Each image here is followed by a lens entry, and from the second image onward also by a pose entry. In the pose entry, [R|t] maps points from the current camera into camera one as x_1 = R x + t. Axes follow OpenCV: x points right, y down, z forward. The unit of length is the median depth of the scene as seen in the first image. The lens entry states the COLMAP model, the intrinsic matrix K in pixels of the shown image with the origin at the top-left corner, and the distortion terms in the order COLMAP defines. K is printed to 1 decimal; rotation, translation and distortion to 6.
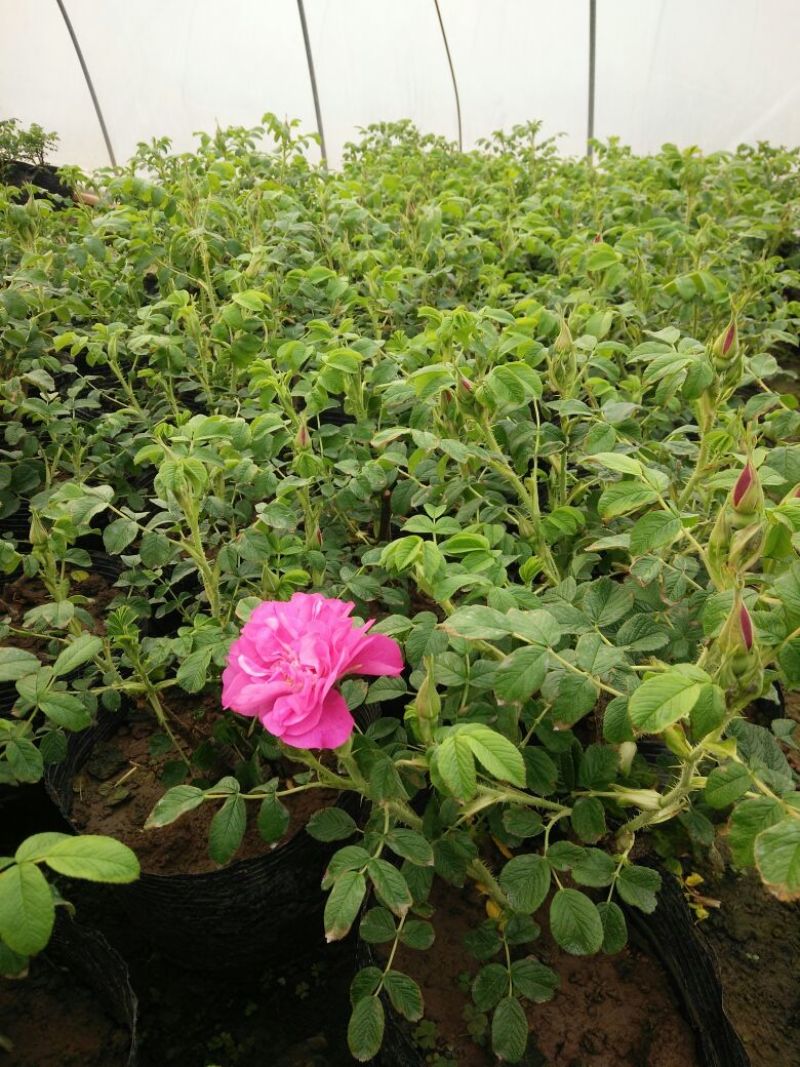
lens RADIAL K [[826.7, 0, 380.9], [0, 826.7, 533.7], [0, 0, 1]] dist [0.045071, -0.067287]
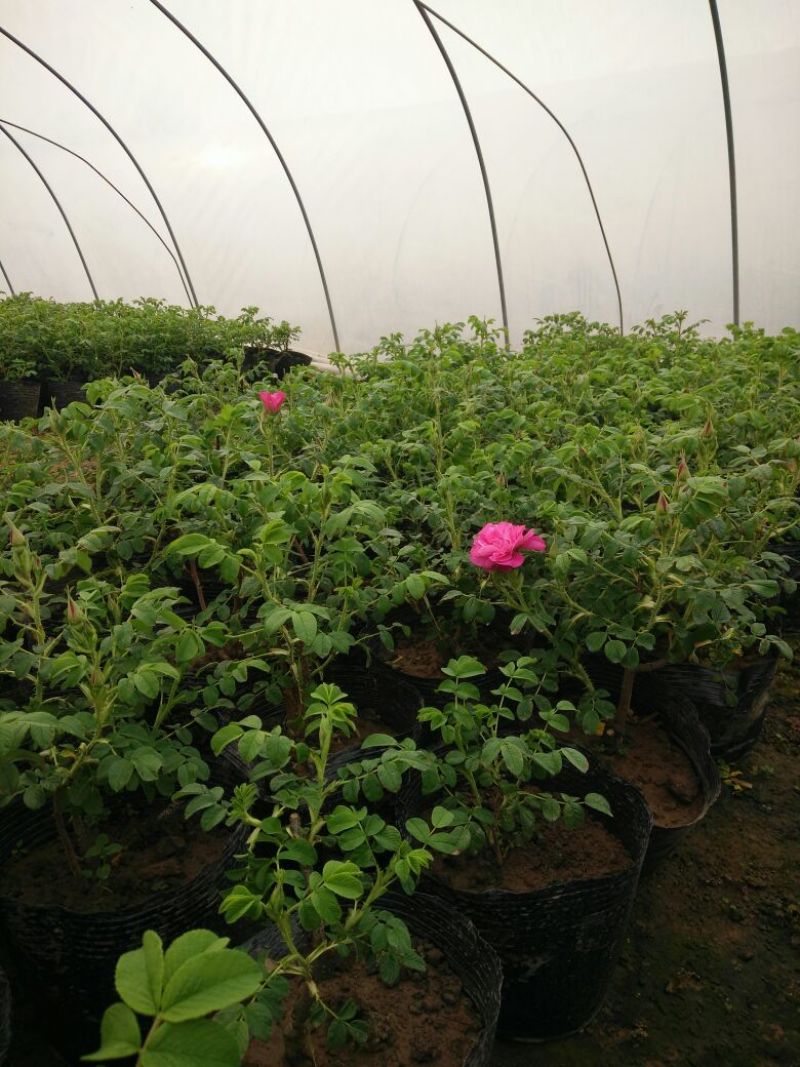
lens RADIAL K [[826.7, 0, 380.9], [0, 826.7, 533.7], [0, 0, 1]] dist [0.045071, -0.067287]
pose [[0.979036, 0.029445, -0.201546, 0.008403], [-0.067654, 0.980328, -0.185419, 0.122938], [0.192121, 0.195167, 0.961769, -0.294510]]
